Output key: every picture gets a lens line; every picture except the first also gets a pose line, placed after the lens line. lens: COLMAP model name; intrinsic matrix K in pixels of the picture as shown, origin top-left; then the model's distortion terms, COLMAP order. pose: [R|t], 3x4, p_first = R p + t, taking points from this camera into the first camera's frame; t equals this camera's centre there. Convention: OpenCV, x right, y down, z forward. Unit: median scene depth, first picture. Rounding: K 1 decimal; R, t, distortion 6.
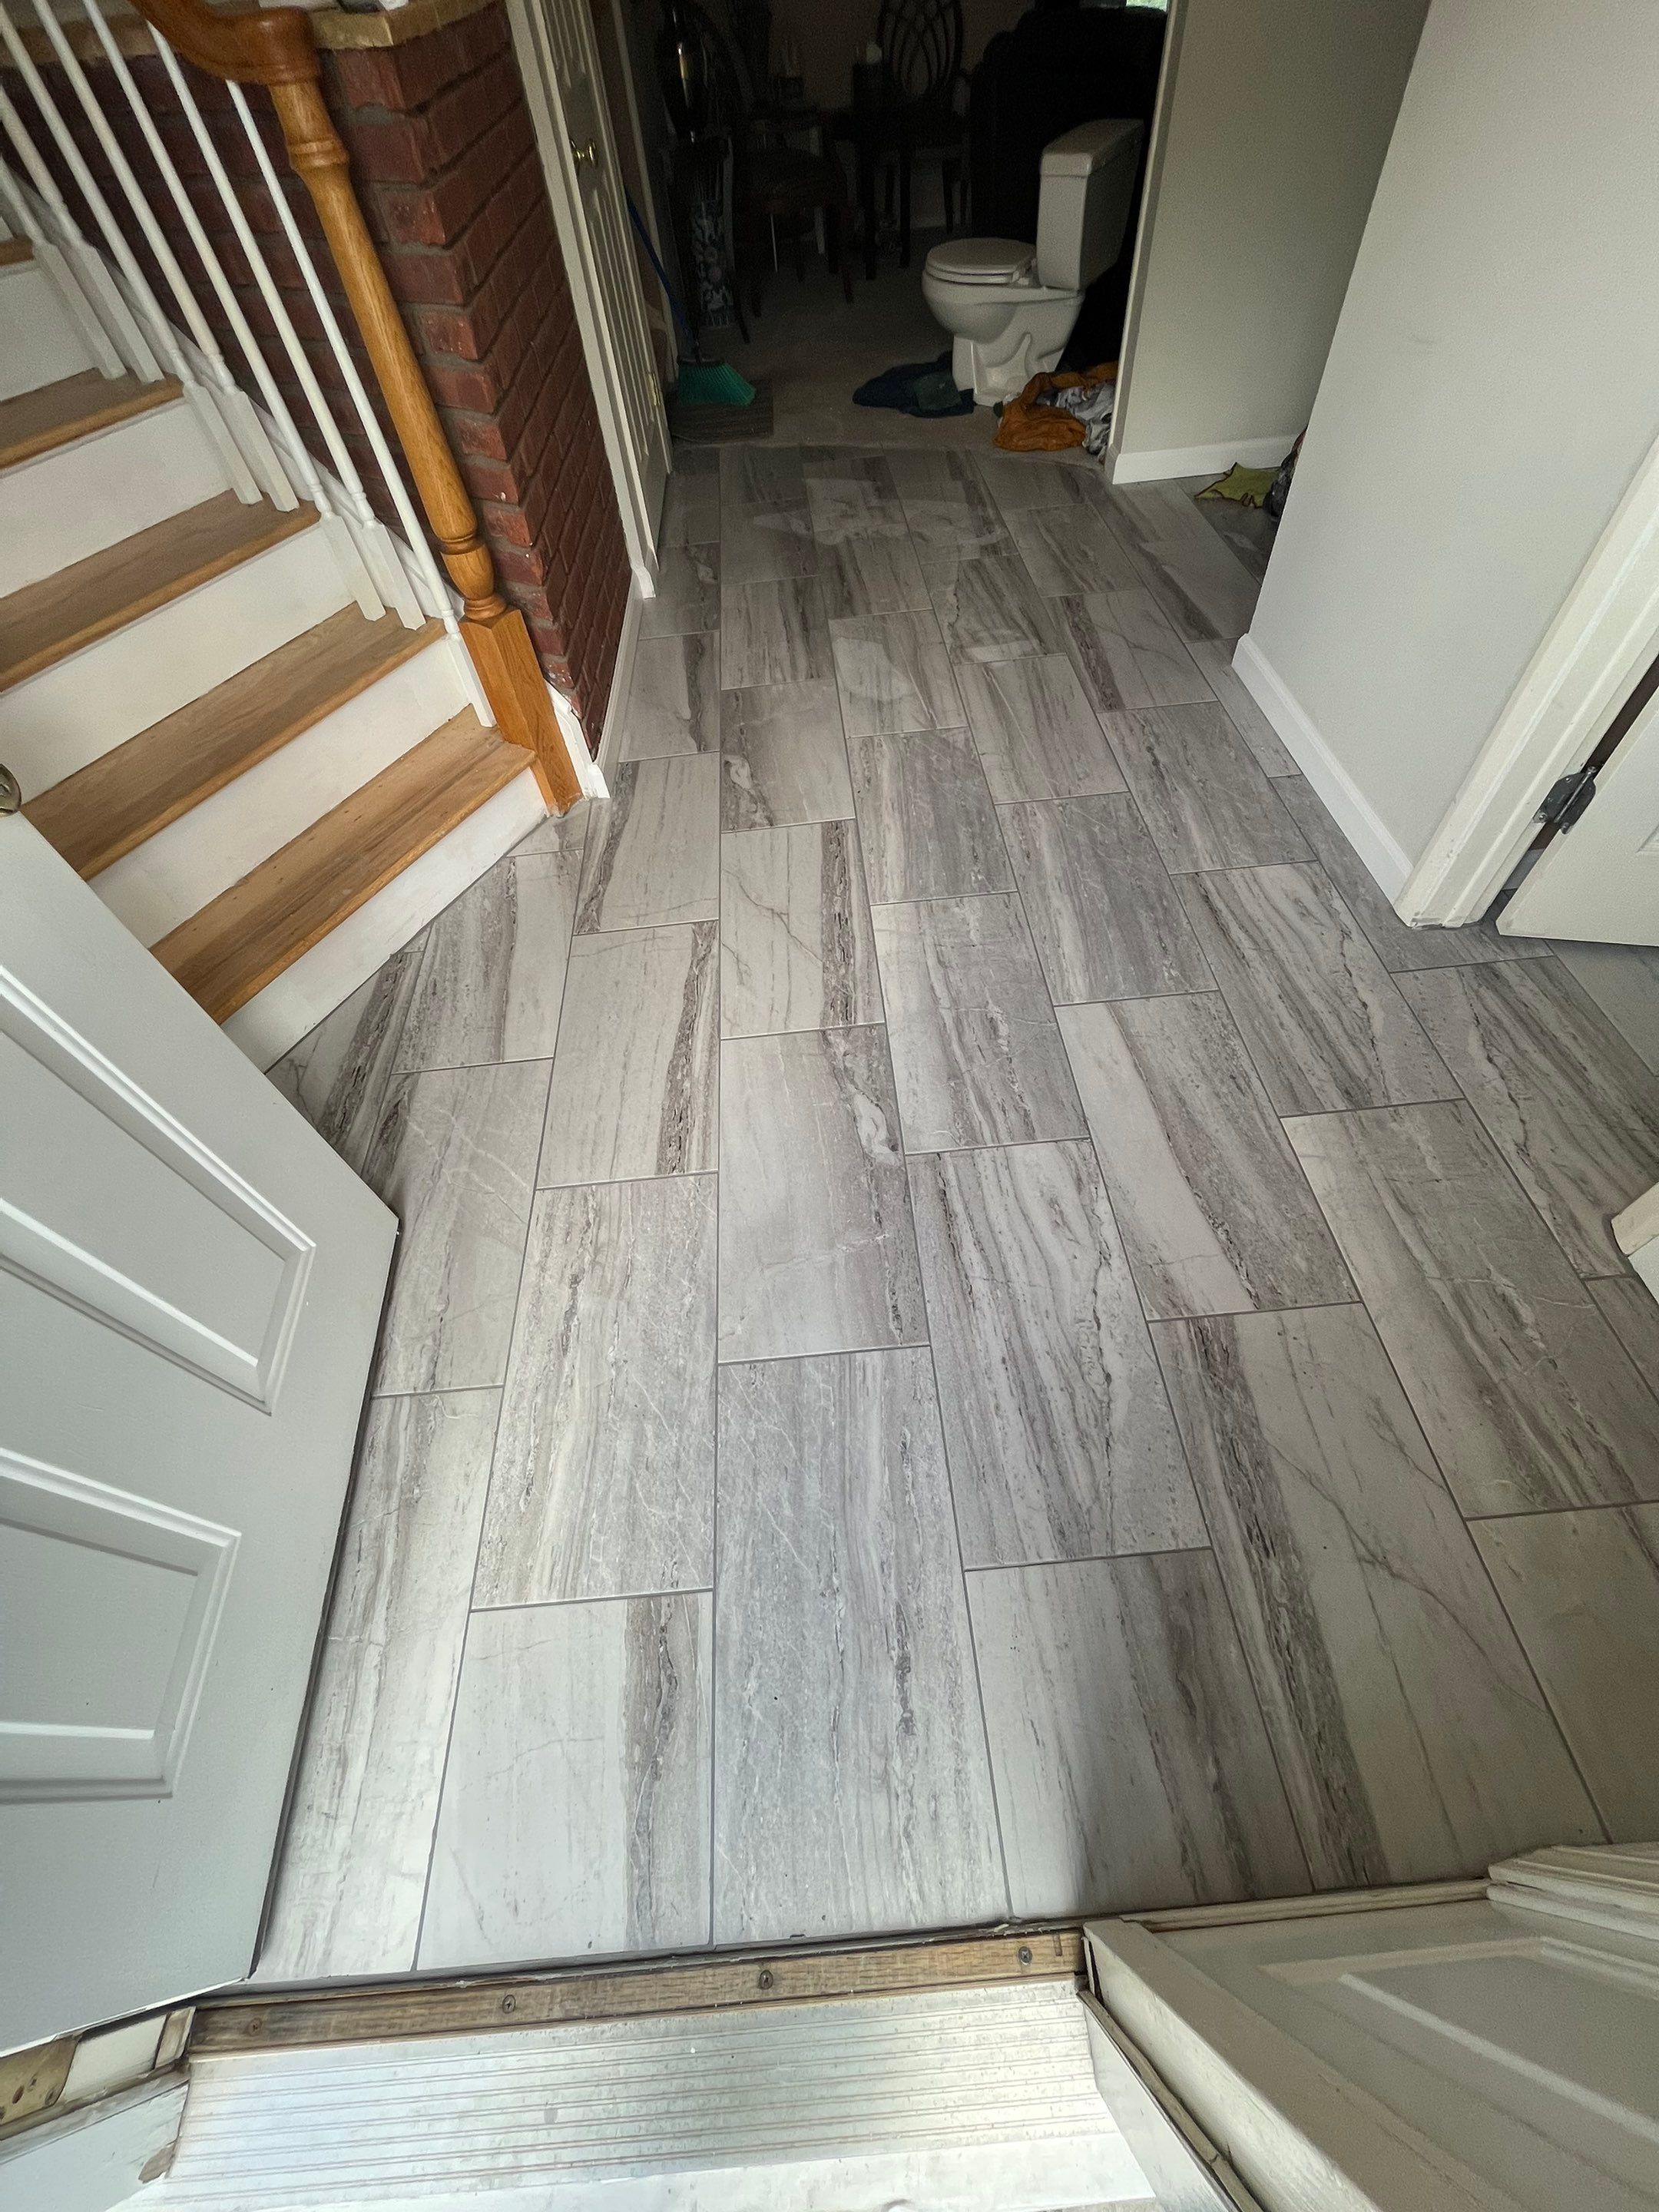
lens RADIAL K [[890.1, 0, 828.1], [0, 890.1, 1094.4], [0, 0, 1]] dist [-0.004245, -0.000686]
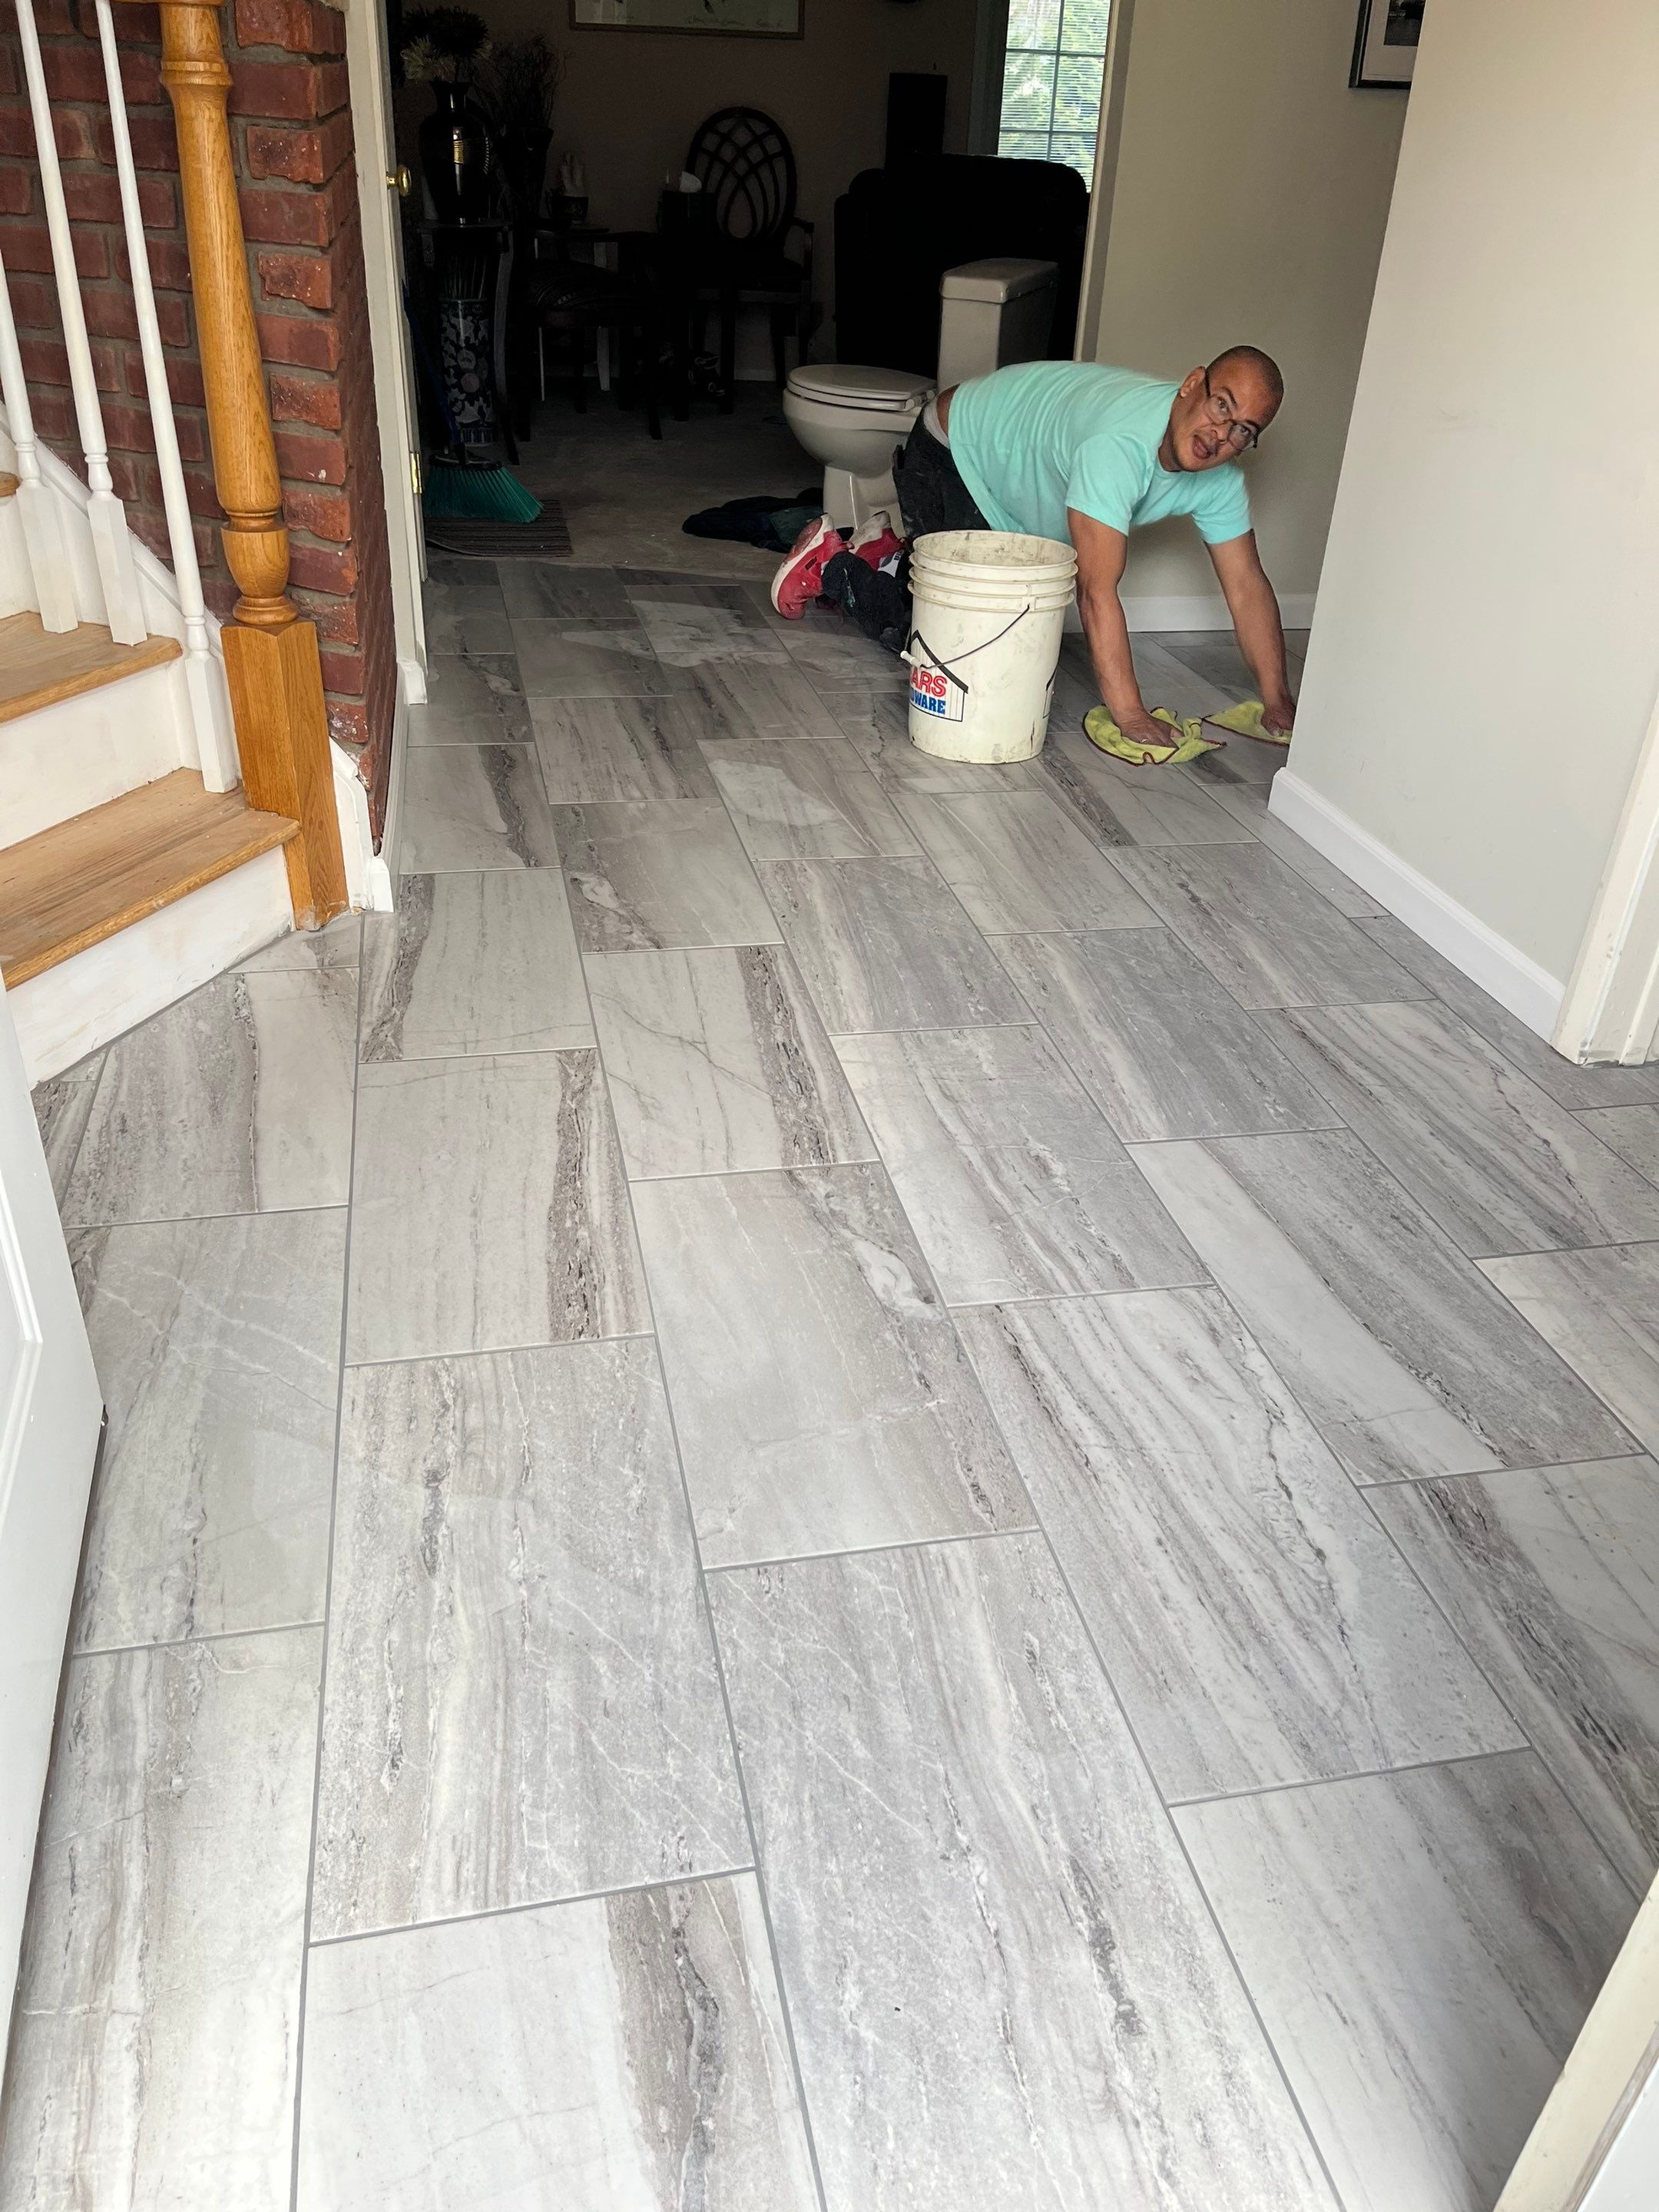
lens RADIAL K [[1661.7, 0, 829.7], [0, 1661.7, 1104.1], [0, 0, 1]] dist [0.045375, -0.039318]
pose [[0.983225, 0.028175, 0.180209, -0.223945], [0.042962, 0.924426, -0.378933, 0.393975], [-0.177267, 0.380319, 0.907708, -0.137806]]
